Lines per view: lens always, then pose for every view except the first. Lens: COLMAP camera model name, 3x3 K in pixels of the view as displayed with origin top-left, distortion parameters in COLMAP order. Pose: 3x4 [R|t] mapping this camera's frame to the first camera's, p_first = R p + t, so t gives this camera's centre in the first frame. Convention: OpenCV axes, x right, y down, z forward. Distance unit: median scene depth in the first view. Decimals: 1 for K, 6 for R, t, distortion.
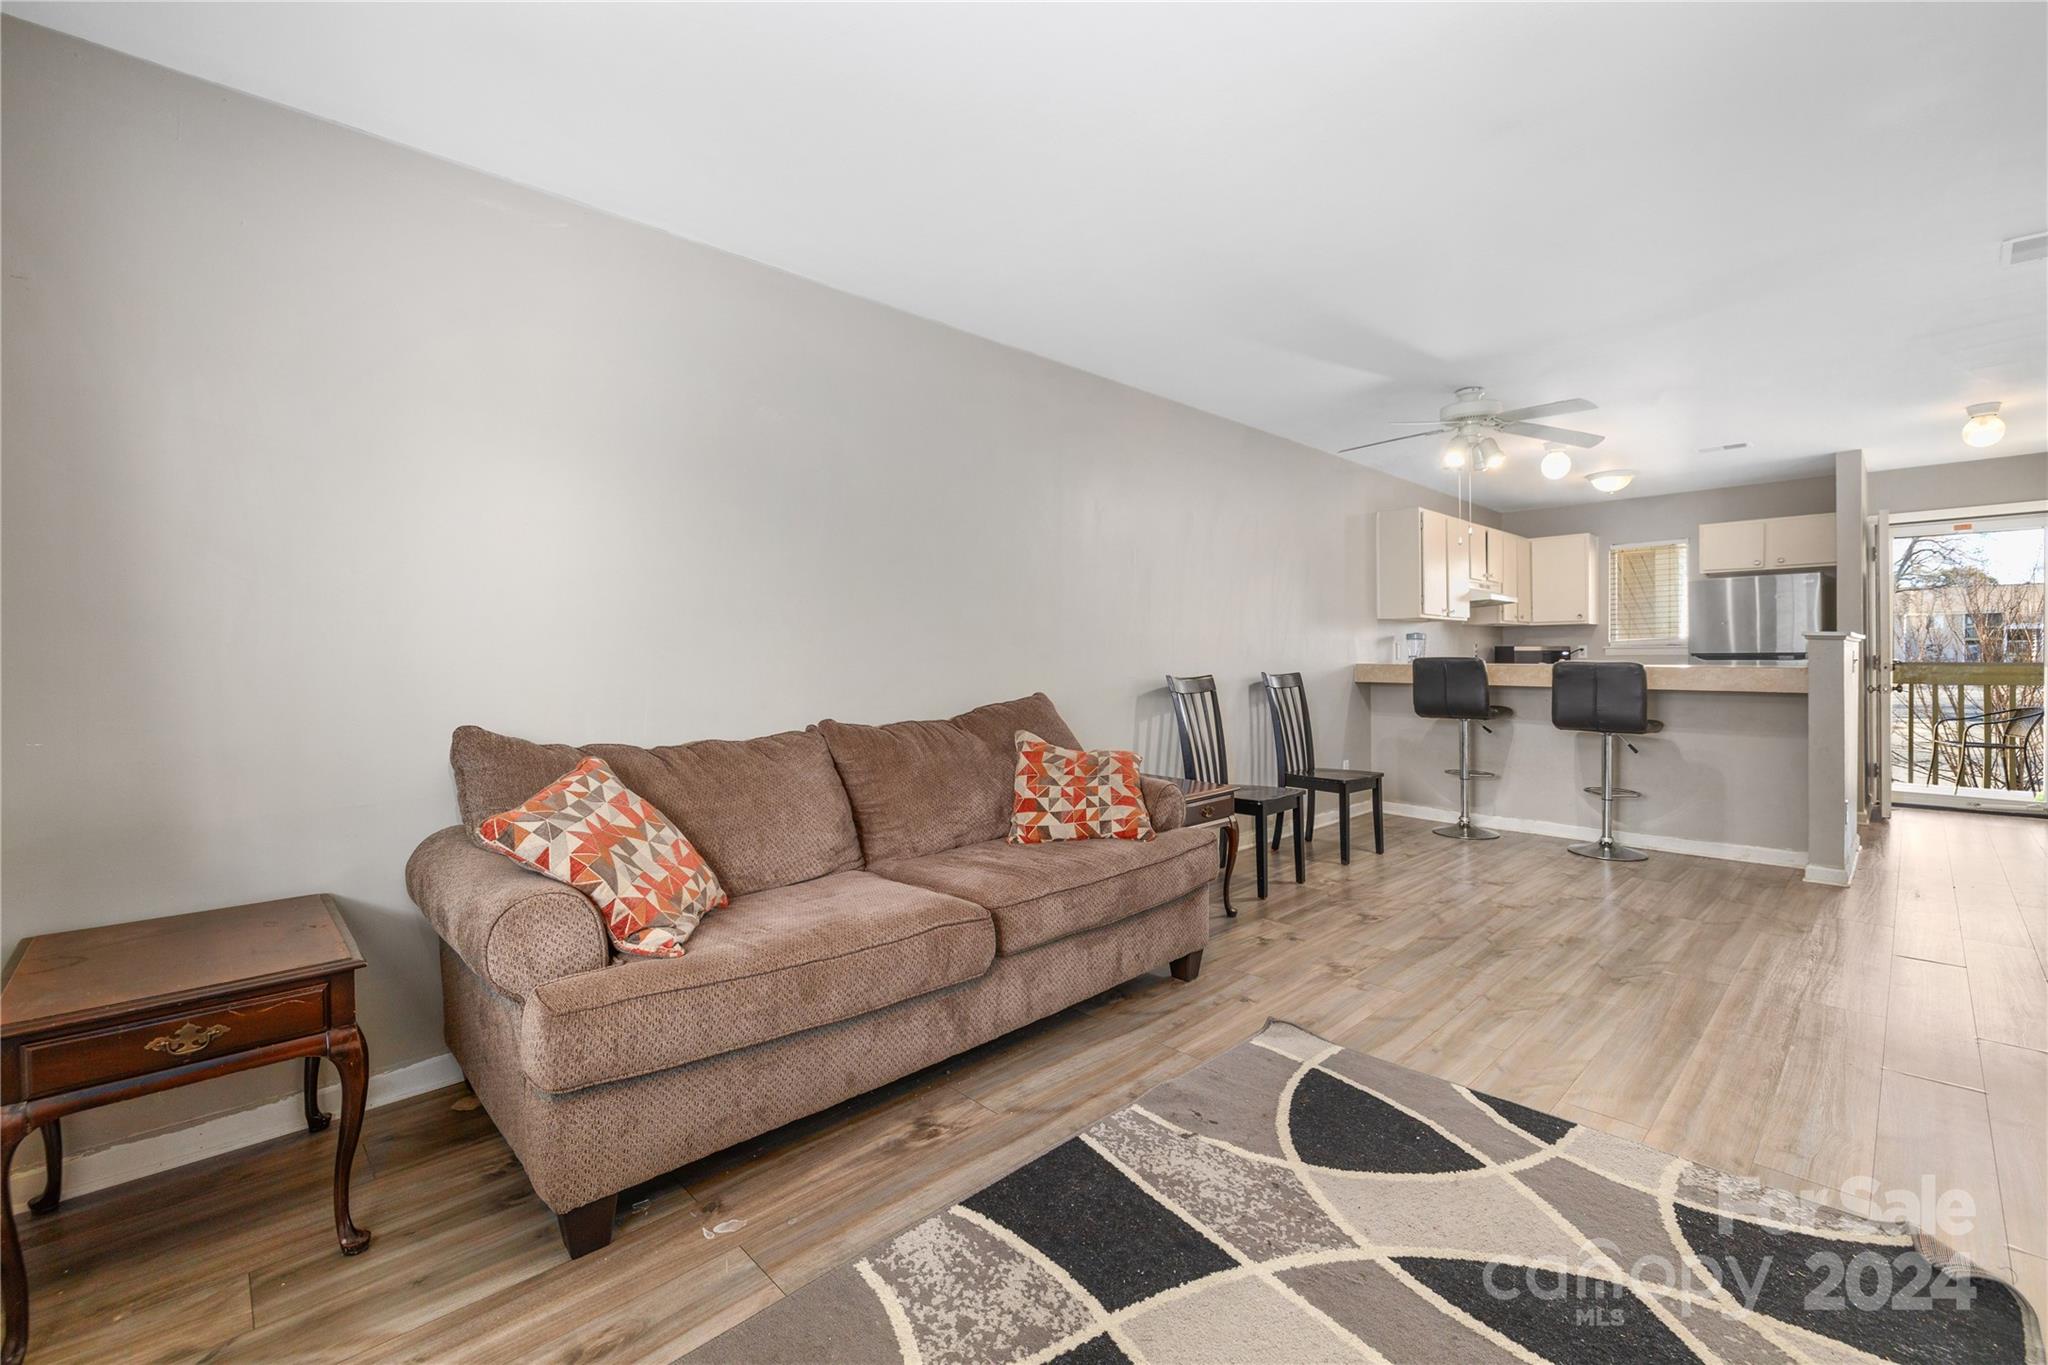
lens RADIAL K [[879.1, 0, 1054.0], [0, 879.1, 656.7], [0, 0, 1]] dist [0.000856, -0.000069]
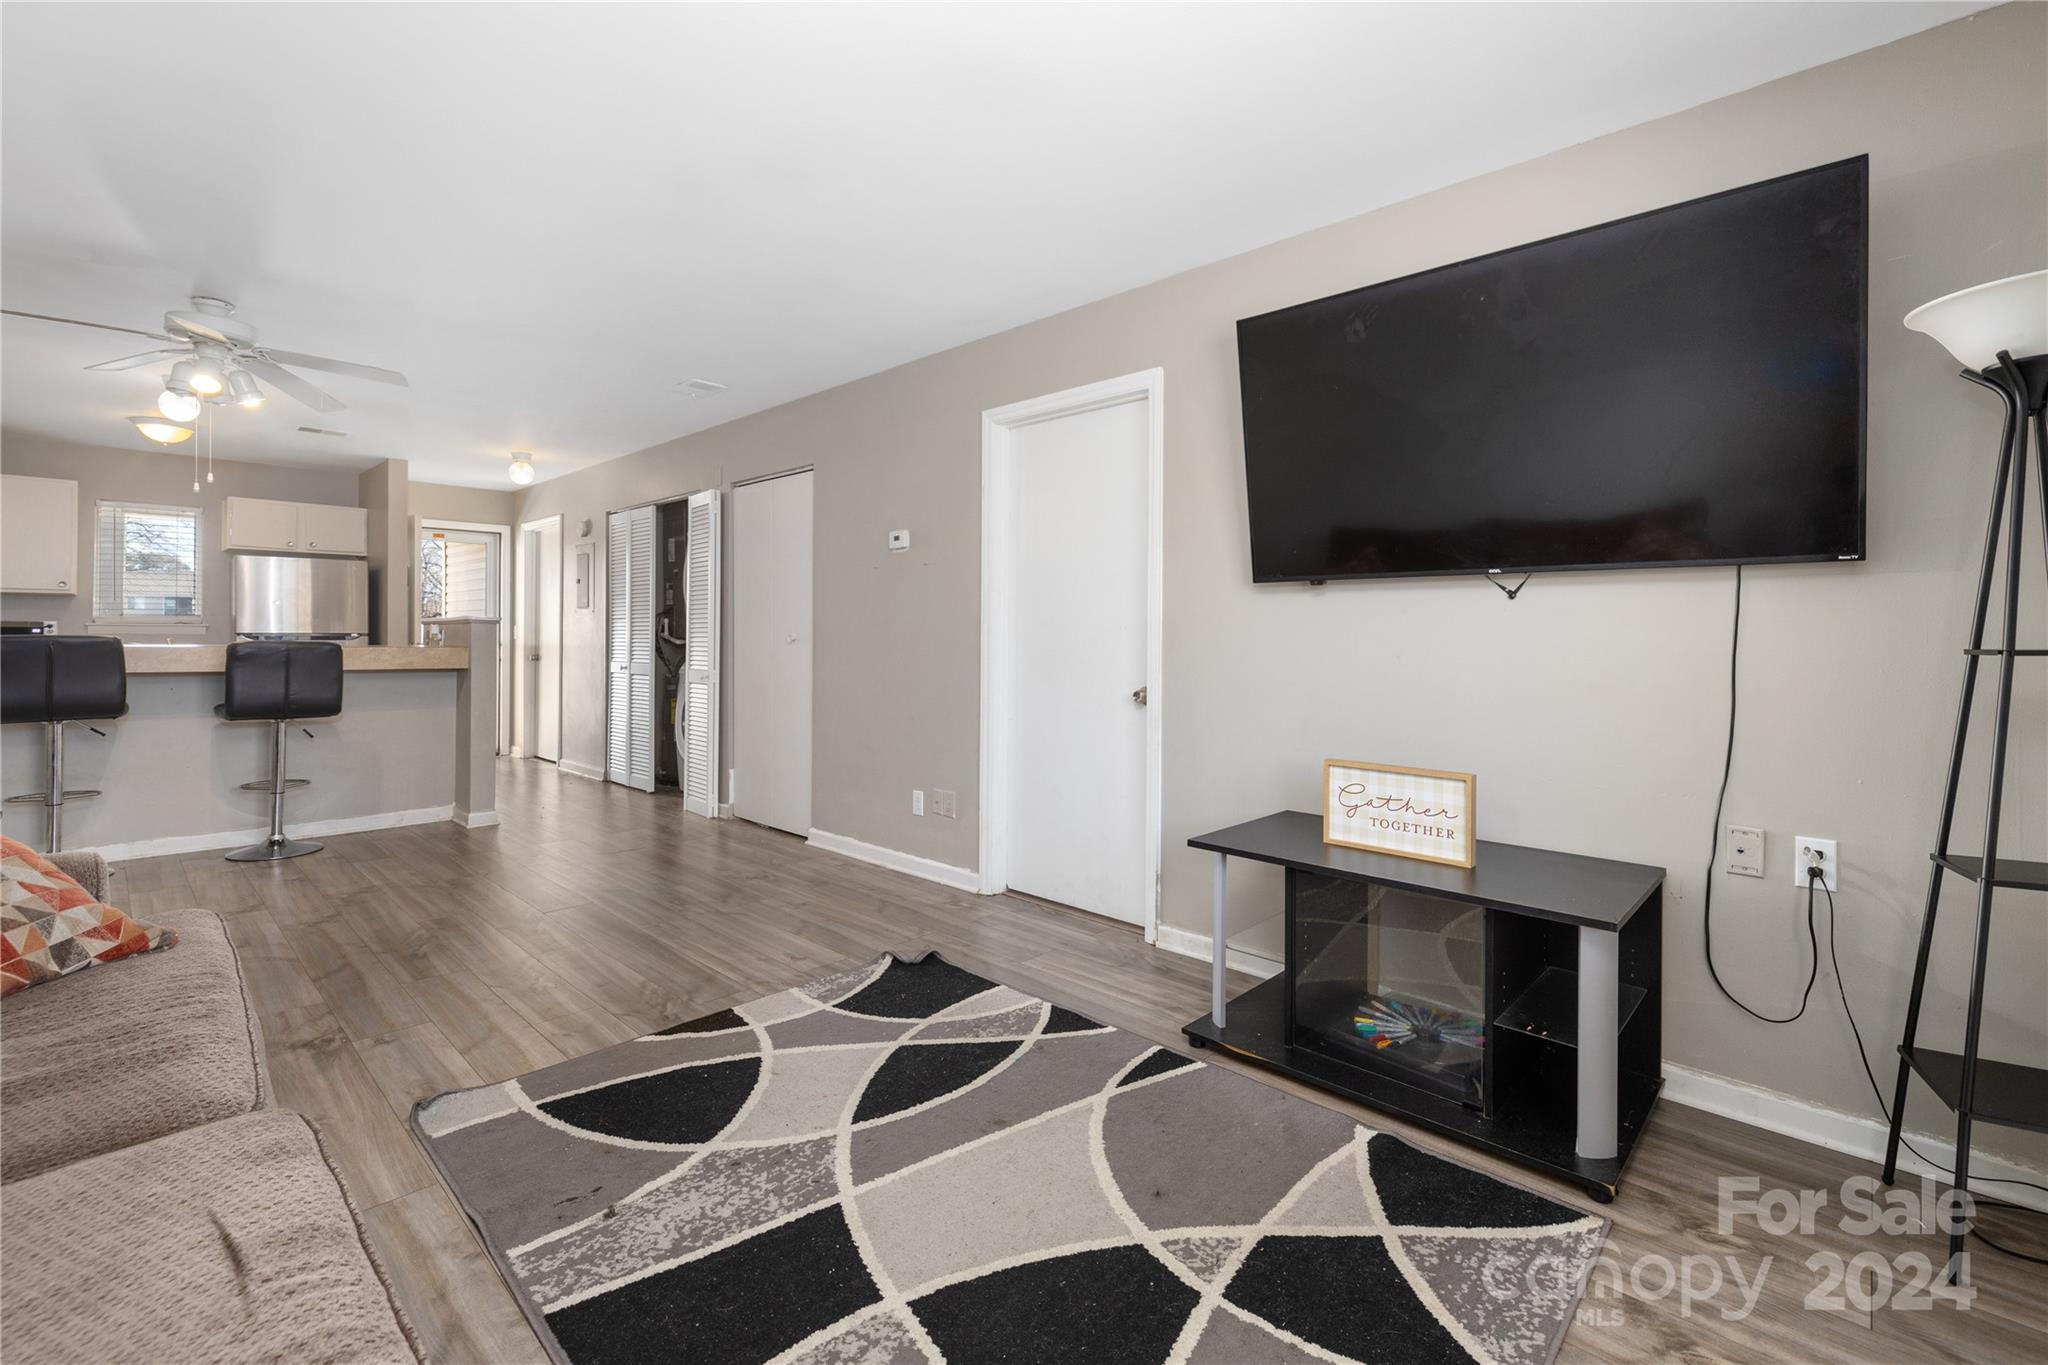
lens RADIAL K [[845.7, 0, 1015.2], [0, 845.7, 637.5], [0, 0, 1]] dist [0.000200, -0.000307]
pose [[-0.006129, 0.007449, 0.999953, -0.607381], [-0.006981, 0.999948, -0.007491, 0.006021], [-0.999957, -0.007026, -0.006076, 0.586247]]
